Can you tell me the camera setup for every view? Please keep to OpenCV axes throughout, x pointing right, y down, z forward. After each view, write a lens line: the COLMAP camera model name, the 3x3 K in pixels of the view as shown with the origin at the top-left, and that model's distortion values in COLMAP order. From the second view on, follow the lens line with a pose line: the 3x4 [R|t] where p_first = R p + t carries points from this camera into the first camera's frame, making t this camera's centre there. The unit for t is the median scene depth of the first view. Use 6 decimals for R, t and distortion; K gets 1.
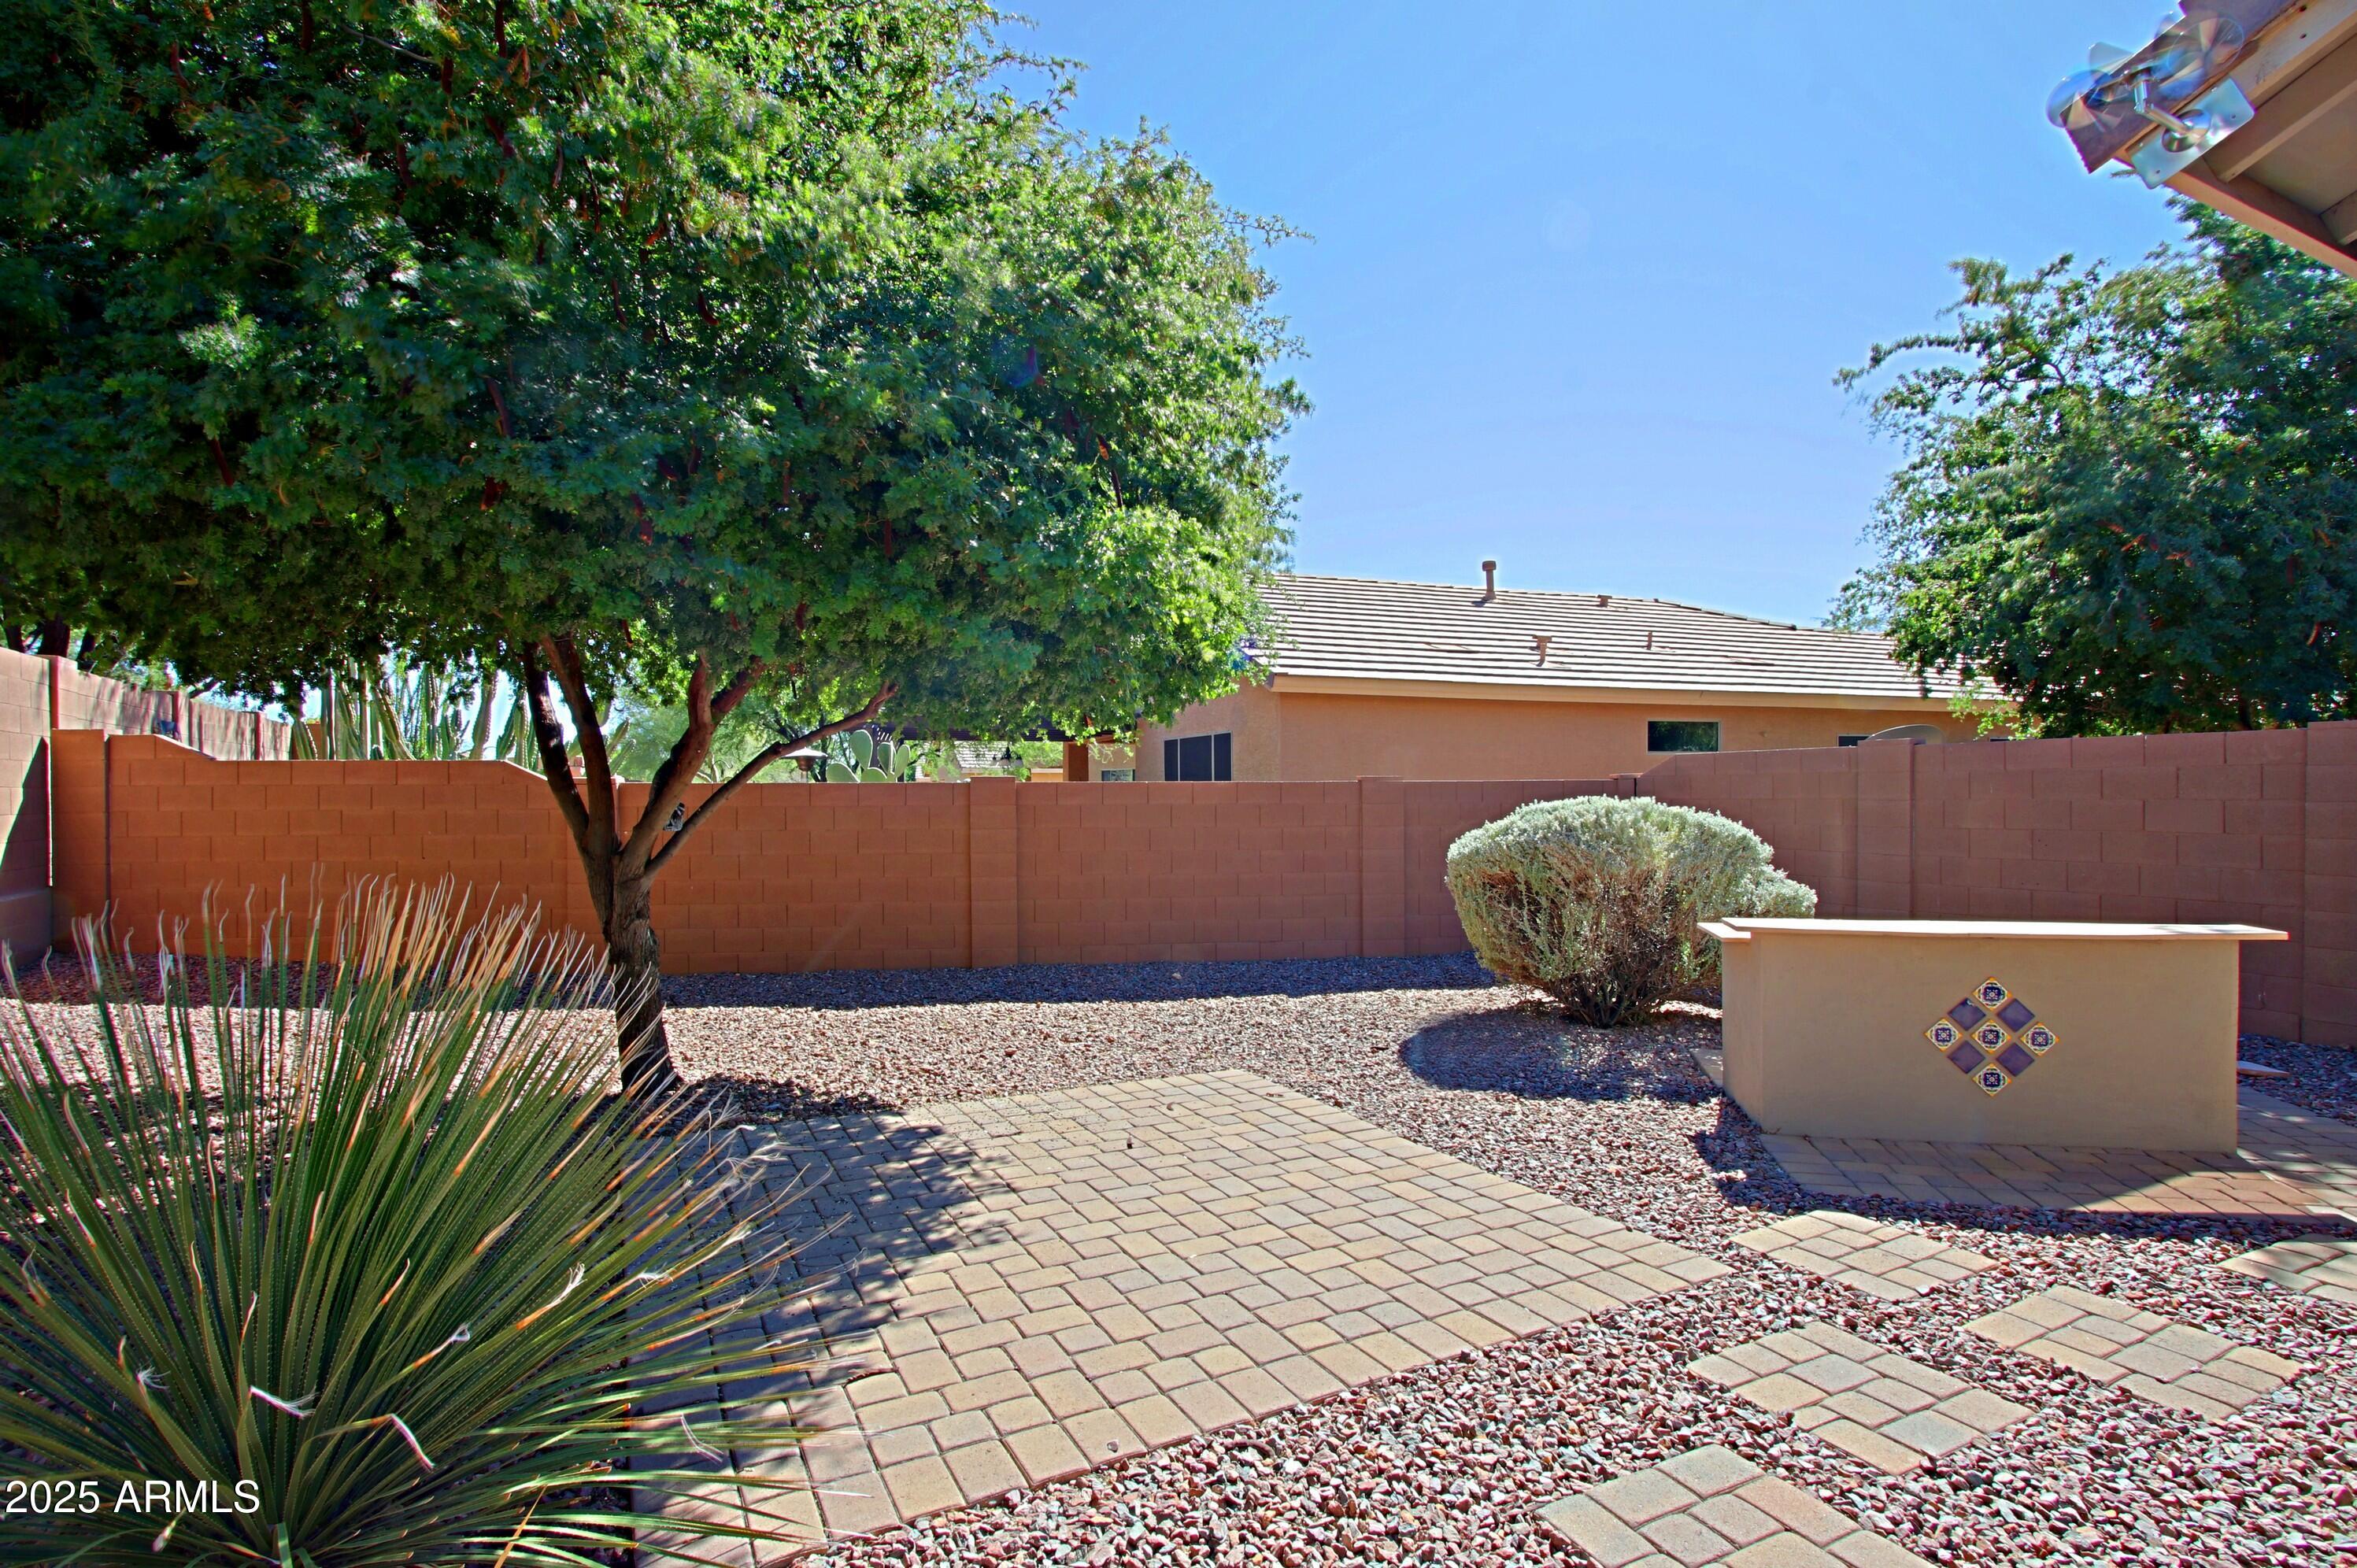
lens RADIAL K [[1107.3, 0, 1171.2], [0, 1107.3, 793.3], [0, 0, 1]] dist [-0.004158, -0.000083]
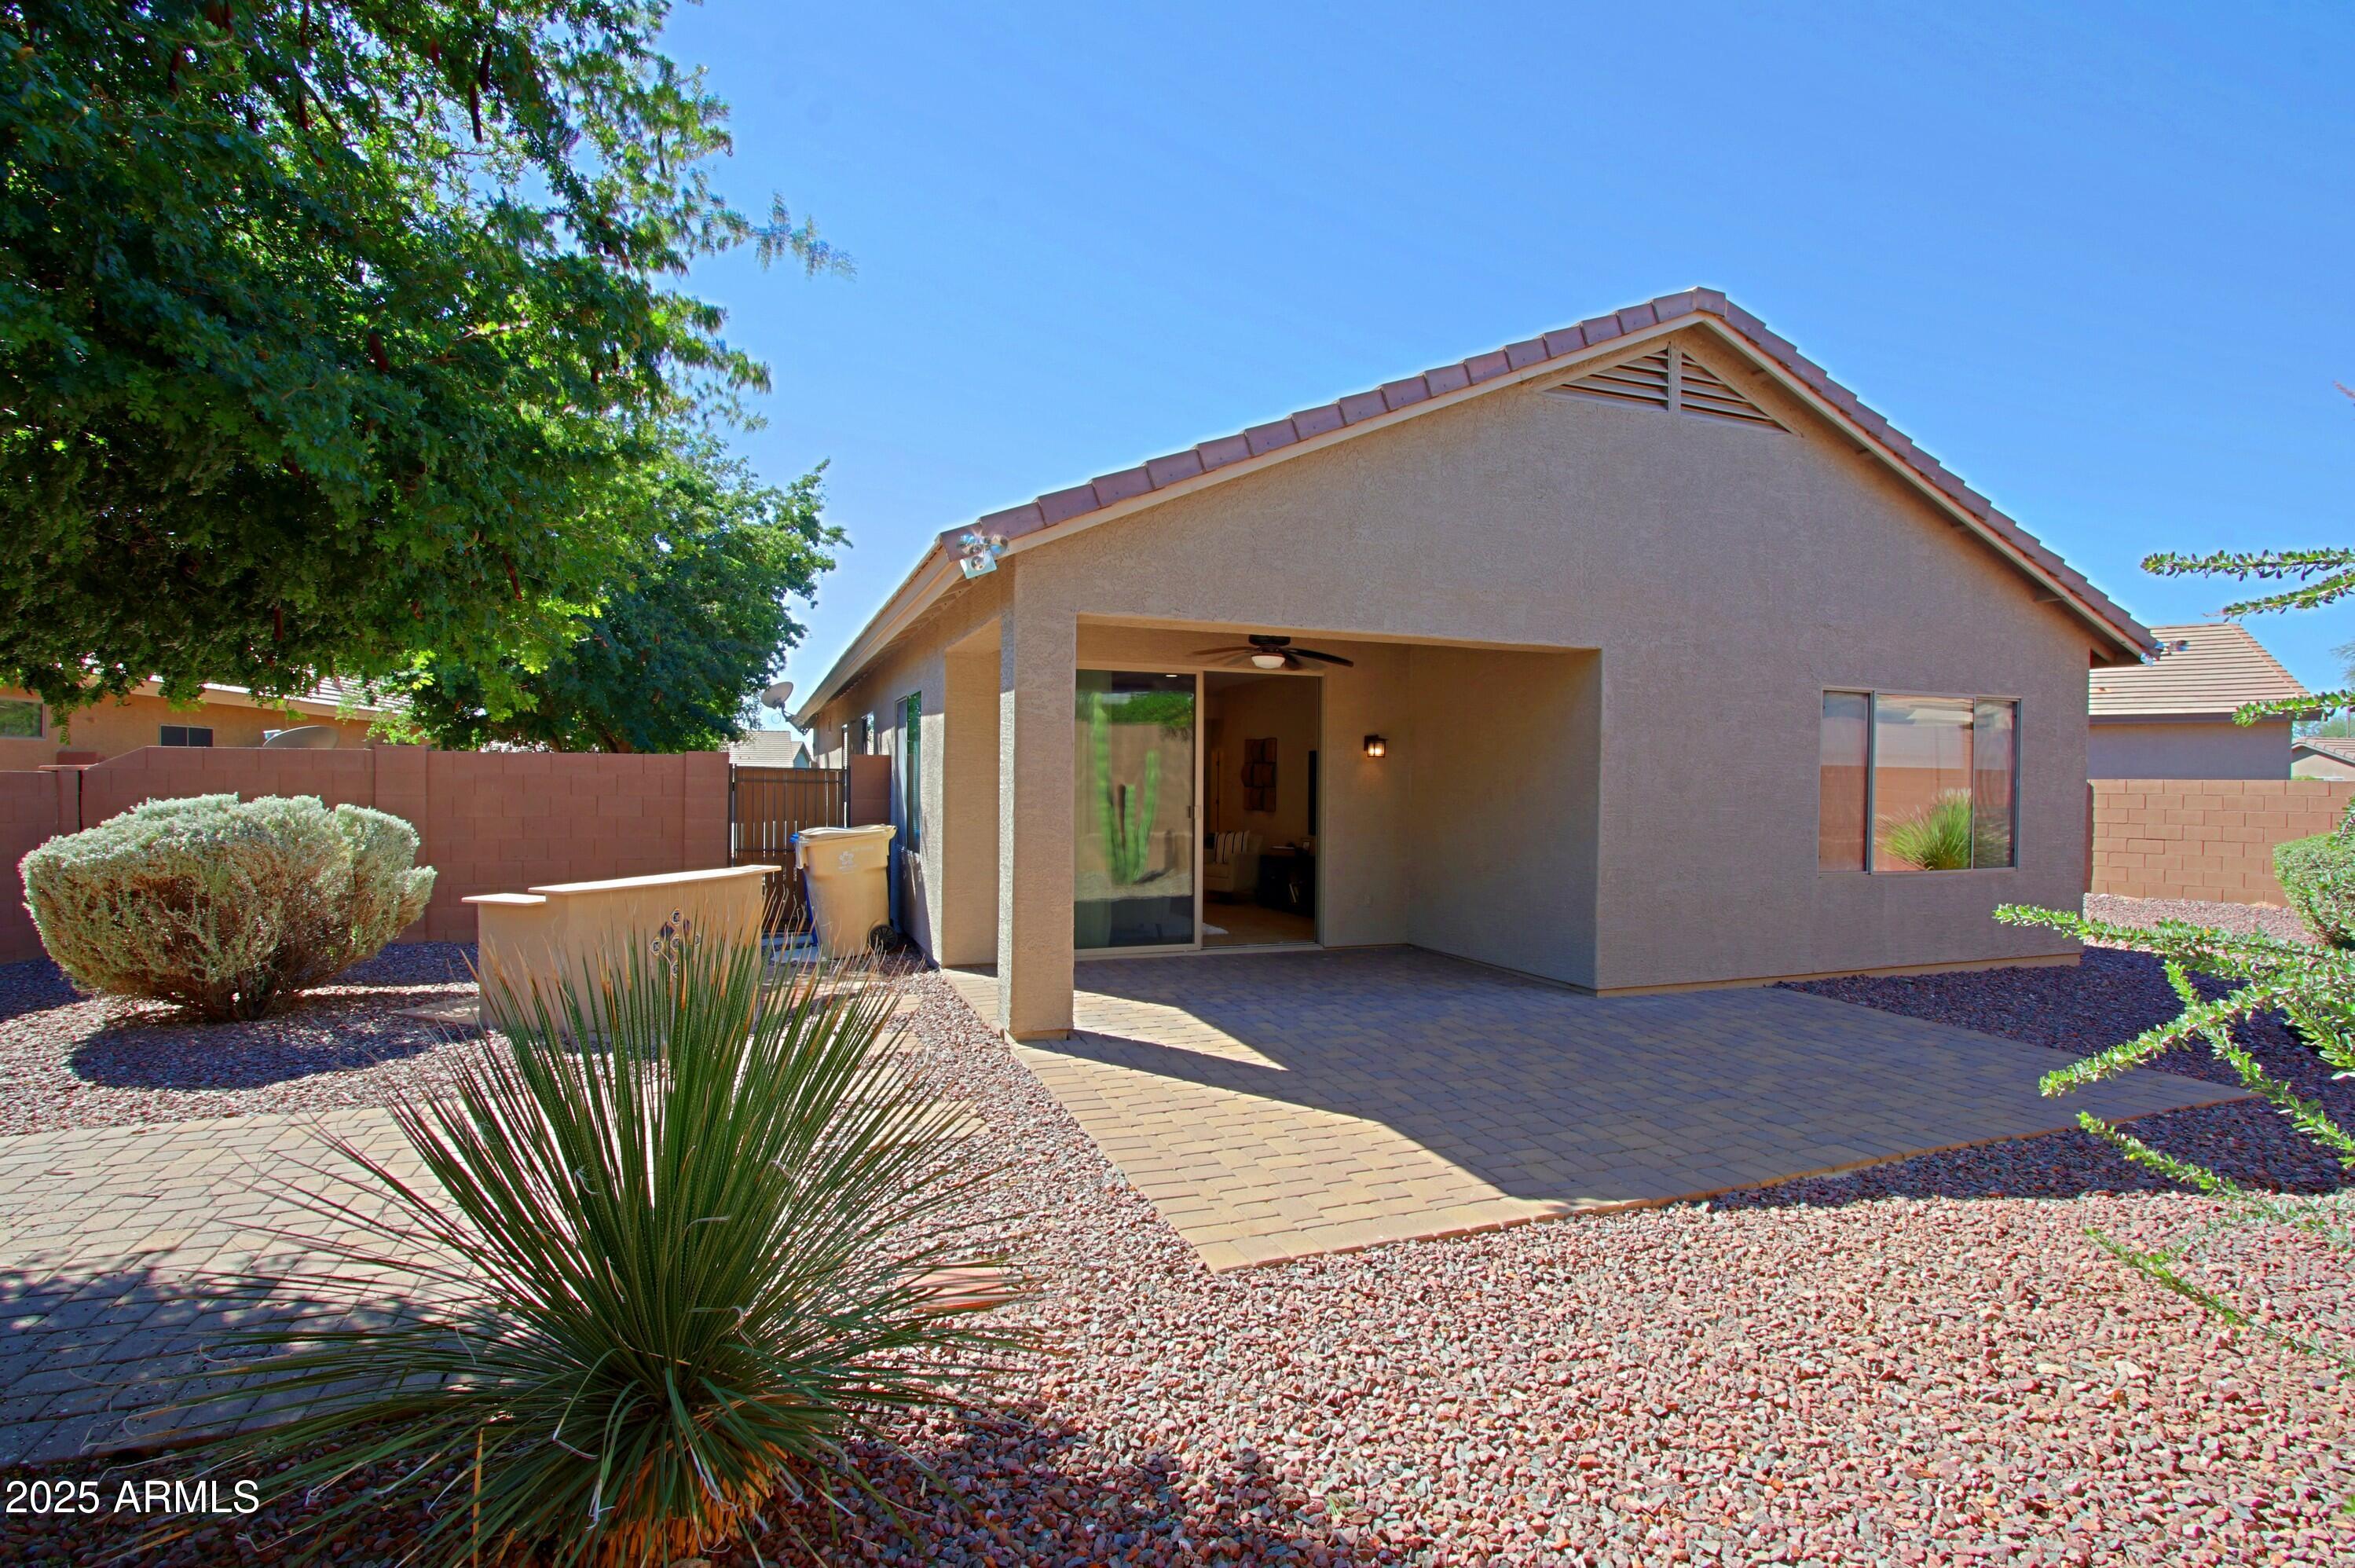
lens RADIAL K [[1106.5, 0, 1170.2], [0, 1106.5, 793.3], [0, 0, 1]] dist [-0.004158, -0.000083]
pose [[0.097028, 0.003989, 0.995274, -0.817032], [-0.010068, 0.999945, -0.003026, -0.001908], [-0.995231, -0.009727, 0.097063, 0.129264]]
